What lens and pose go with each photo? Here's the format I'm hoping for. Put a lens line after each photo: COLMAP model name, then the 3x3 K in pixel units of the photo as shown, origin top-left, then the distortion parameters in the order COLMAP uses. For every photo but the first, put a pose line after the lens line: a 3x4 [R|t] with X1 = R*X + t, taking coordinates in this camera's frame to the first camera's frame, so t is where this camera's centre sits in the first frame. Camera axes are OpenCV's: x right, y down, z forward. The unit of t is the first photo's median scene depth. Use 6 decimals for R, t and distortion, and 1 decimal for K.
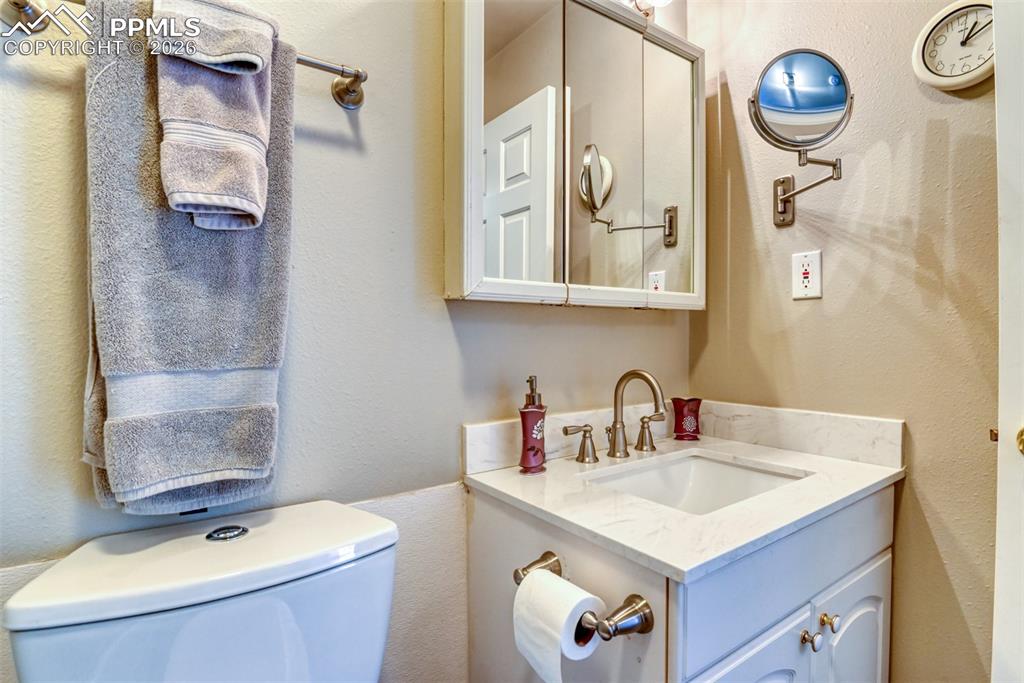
lens RADIAL K [[506.2, 0, 512.0], [0, 506.2, 337.5], [0, 0, 1]] dist [-0.025456, -0.002854]
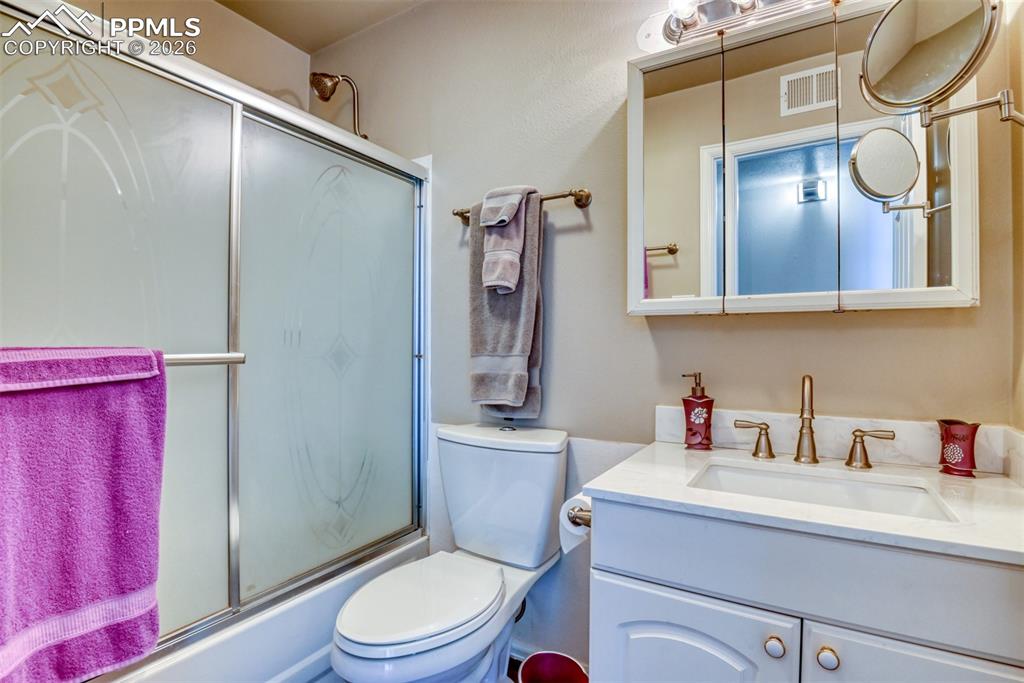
lens RADIAL K [[506.2, 0, 509.1], [0, 506.2, 344.6], [0, 0, 1]] dist [-0.025456, -0.002854]
pose [[0.388028, 0.001335, -0.921647, 0.982626], [-0.009749, 0.999949, -0.002655, 0.014488], [0.921596, 0.010015, 0.388021, 0.084378]]
